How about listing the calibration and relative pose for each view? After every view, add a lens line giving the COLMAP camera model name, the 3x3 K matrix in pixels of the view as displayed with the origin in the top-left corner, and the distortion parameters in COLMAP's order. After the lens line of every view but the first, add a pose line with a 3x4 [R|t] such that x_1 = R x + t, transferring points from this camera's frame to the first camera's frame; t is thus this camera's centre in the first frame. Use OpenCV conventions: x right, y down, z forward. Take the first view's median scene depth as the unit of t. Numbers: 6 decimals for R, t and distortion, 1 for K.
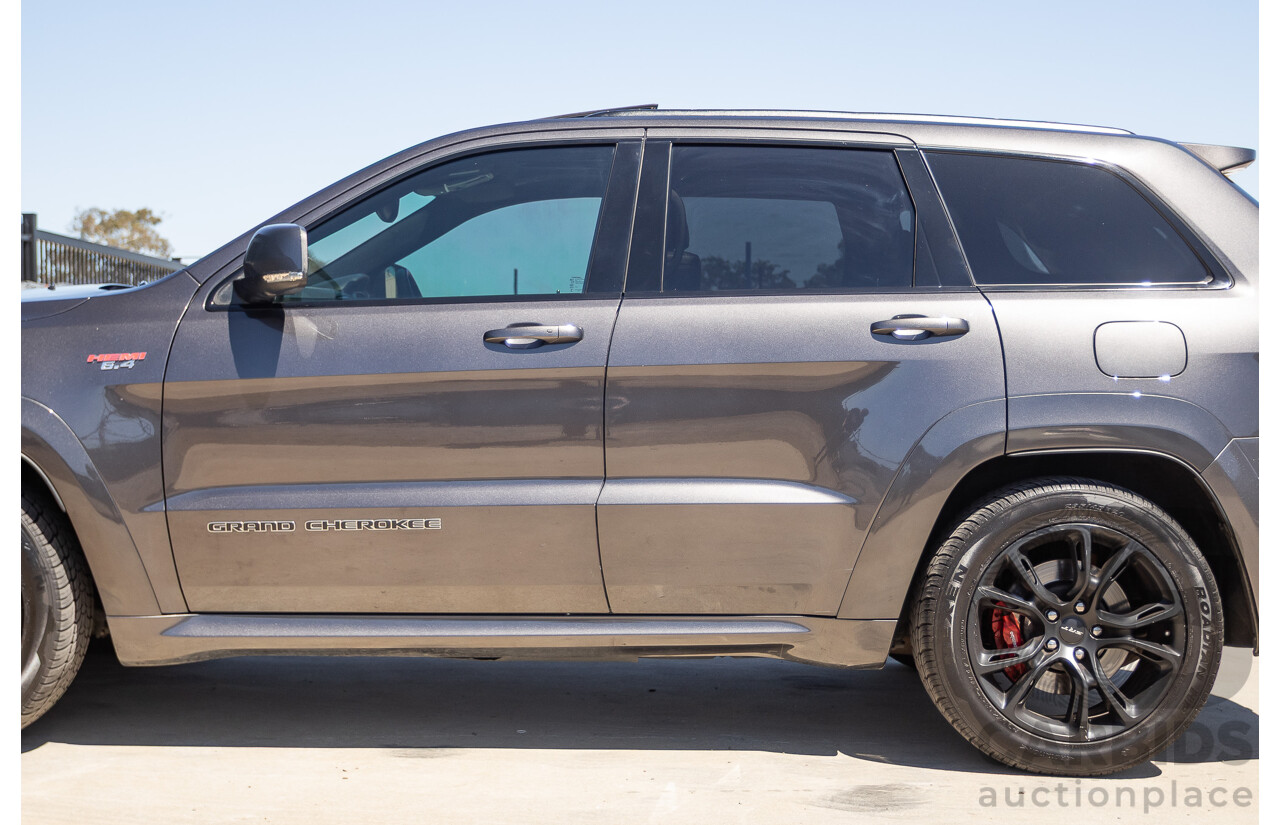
lens RADIAL K [[1867.9, 0, 645.6], [0, 1867.9, 412.3], [0, 0, 1]] dist [0.005390, 0.000000]
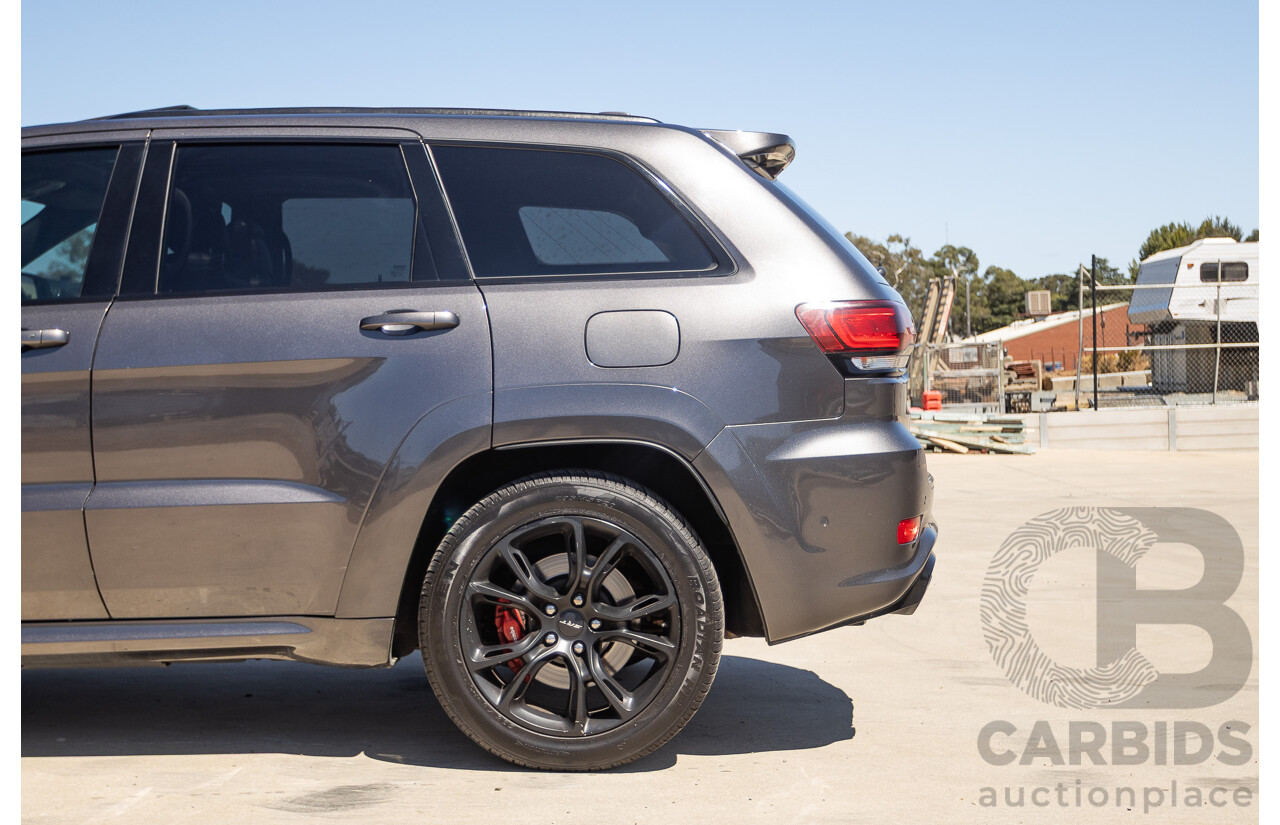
lens RADIAL K [[1867.9, 0, 671.1], [0, 1867.9, 414.5], [0, 0, 1]] dist [0.005390, 0.000000]
pose [[0.999517, -0.025557, -0.017682, 0.301879], [0.025499, 0.999669, -0.003500, 0.010540], [0.017765, 0.003047, 0.999838, 0.011387]]
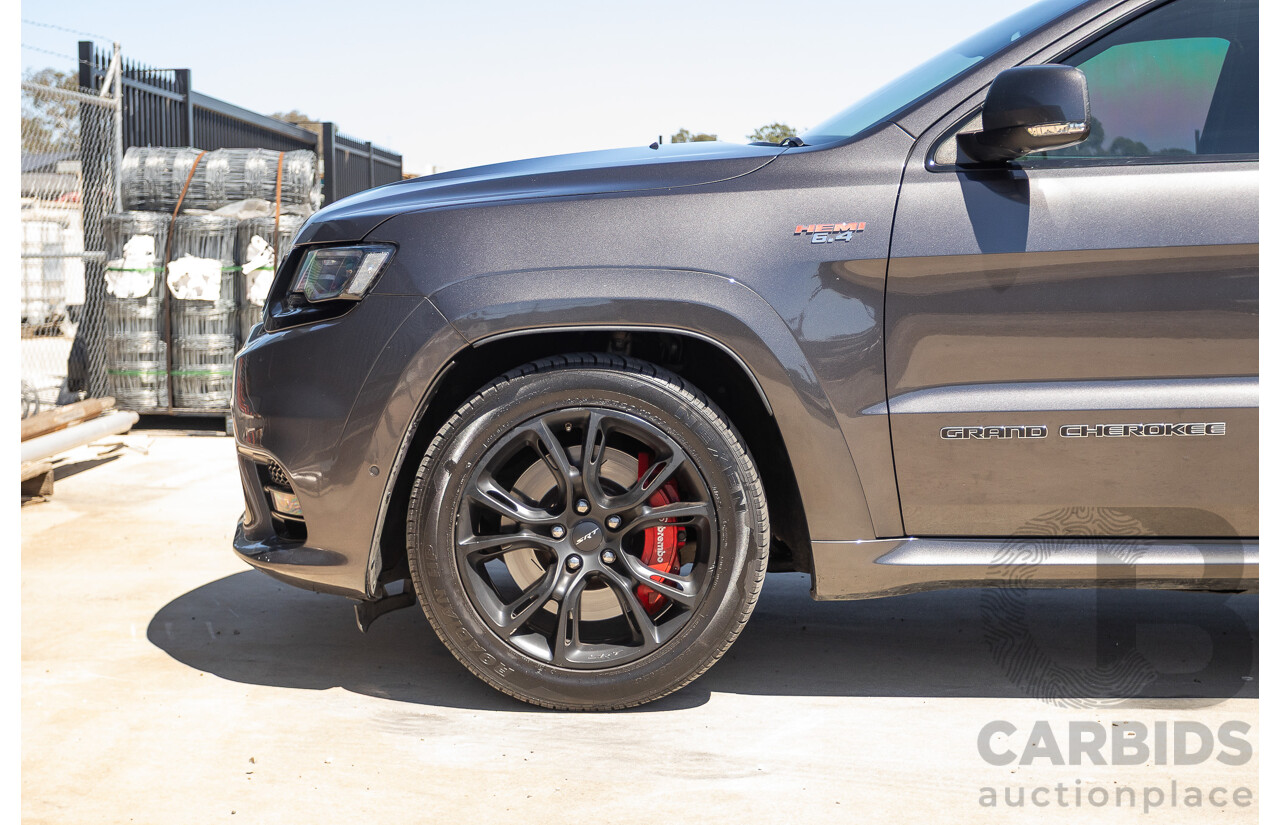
lens RADIAL K [[2198.3, 0, 563.0], [0, 2198.3, 422.4], [0, 0, 1]] dist [-0.028438, 0.000000]
pose [[0.999910, -0.001502, -0.013301, -0.386587], [0.002171, 0.998722, 0.050495, 0.007083], [0.013209, -0.050519, 0.998636, 0.026299]]
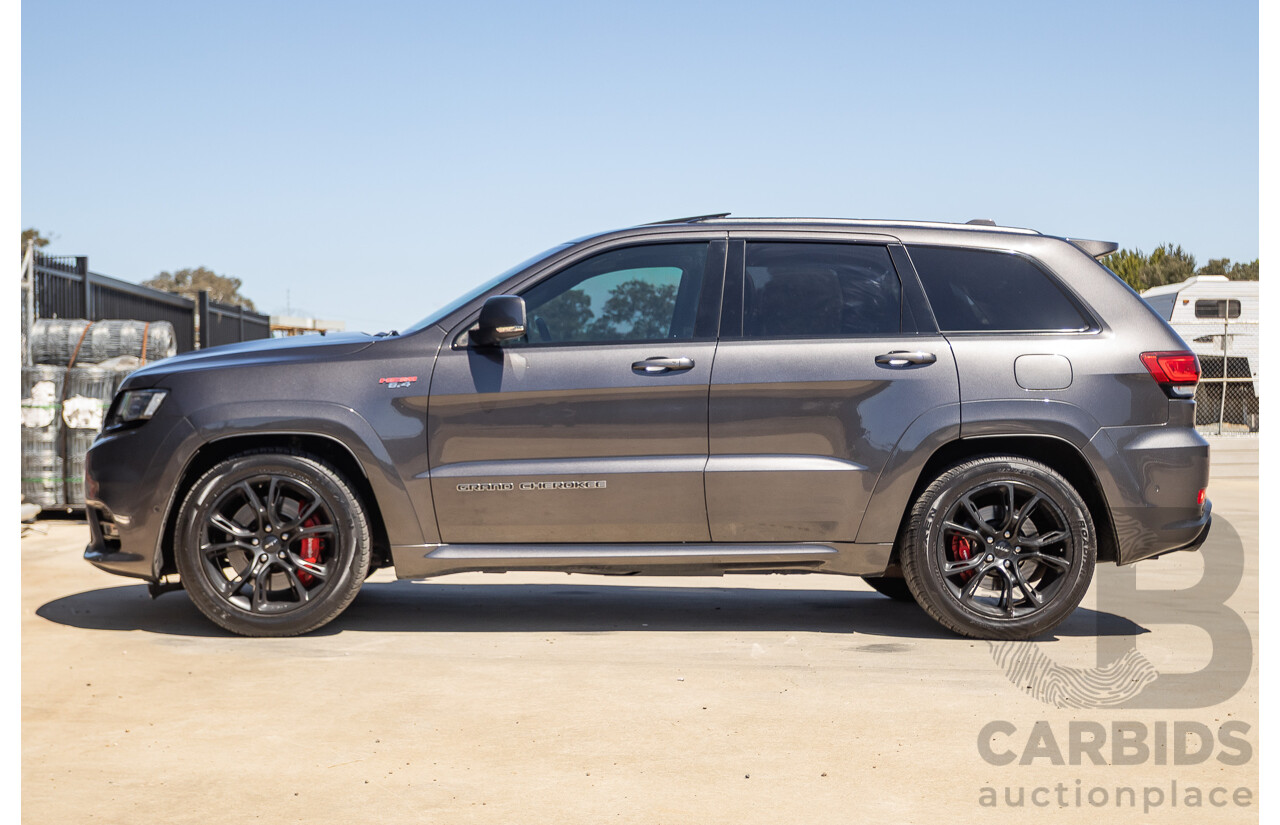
lens RADIAL K [[2198.3, 0, 636.9], [0, 2198.3, 404.6], [0, 0, 1]] dist [-0.028438, 0.000000]
pose [[0.998647, -0.005044, 0.051751, -0.177755], [0.006178, 0.999744, -0.021780, 0.032648], [-0.051627, 0.022071, 0.998423, -0.849813]]
